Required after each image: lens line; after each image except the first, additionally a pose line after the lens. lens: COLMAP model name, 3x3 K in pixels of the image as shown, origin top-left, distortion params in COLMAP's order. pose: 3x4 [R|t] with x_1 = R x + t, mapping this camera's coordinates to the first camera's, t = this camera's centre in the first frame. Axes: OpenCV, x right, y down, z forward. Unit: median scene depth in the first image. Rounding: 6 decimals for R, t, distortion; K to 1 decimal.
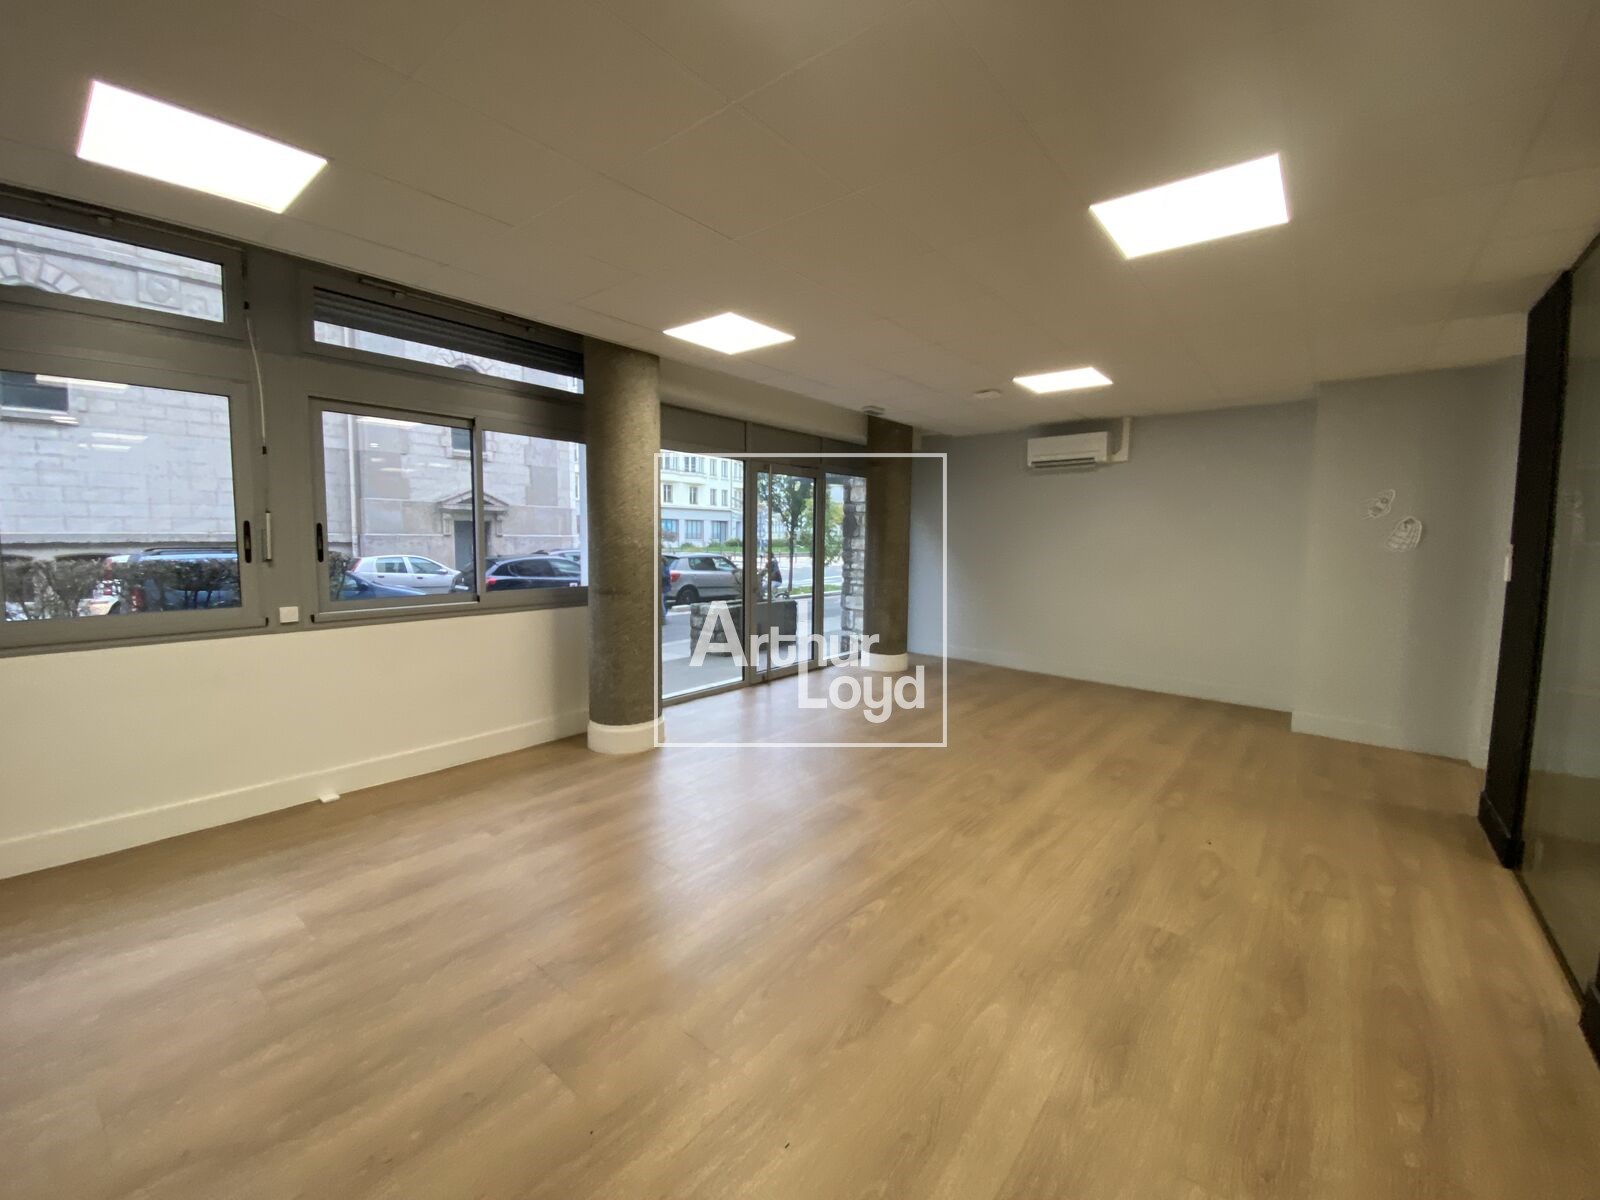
lens RADIAL K [[661.4, 0, 794.6], [0, 661.4, 590.5], [0, 0, 1]] dist [0.014654, -0.006587]
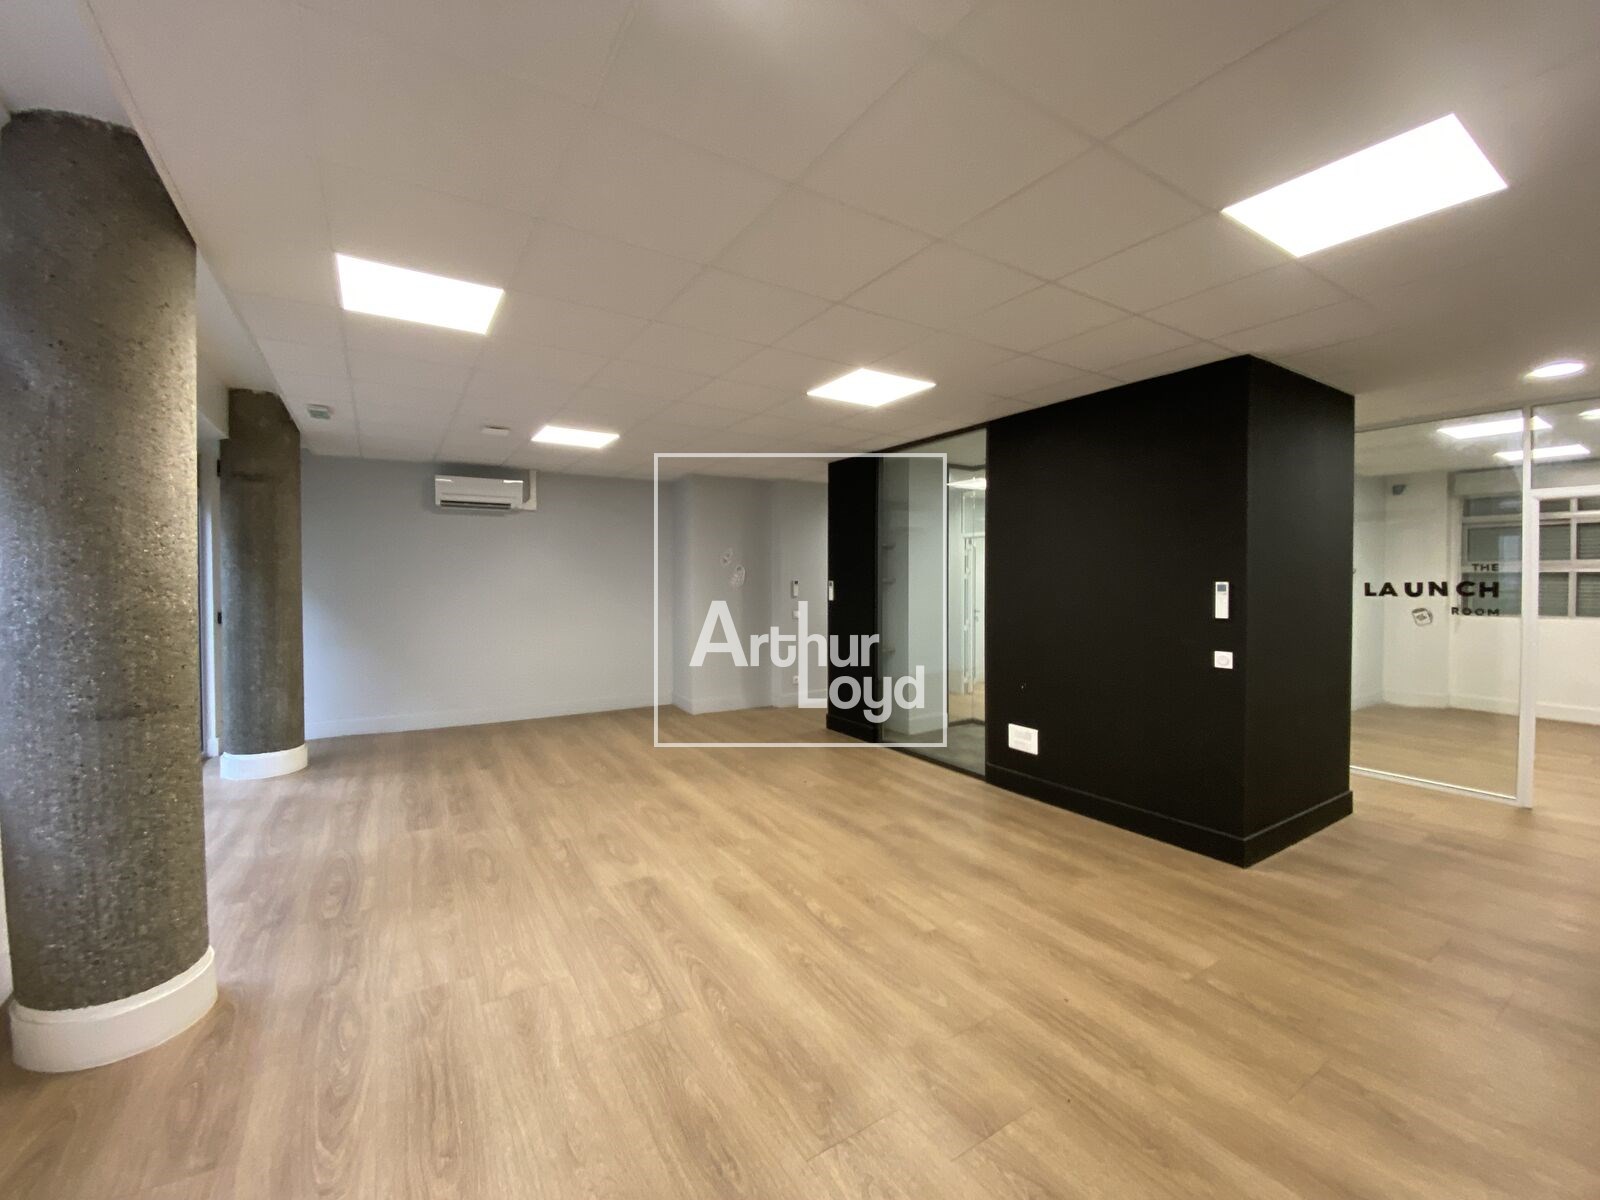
lens RADIAL K [[661.4, 0, 793.1], [0, 661.4, 594.3], [0, 0, 1]] dist [0.014654, -0.006587]
pose [[0.306282, -0.035954, 0.951262, -0.694809], [0.084318, 0.996383, 0.010511, -0.055511], [-0.948199, 0.076989, 0.308206, 0.467007]]
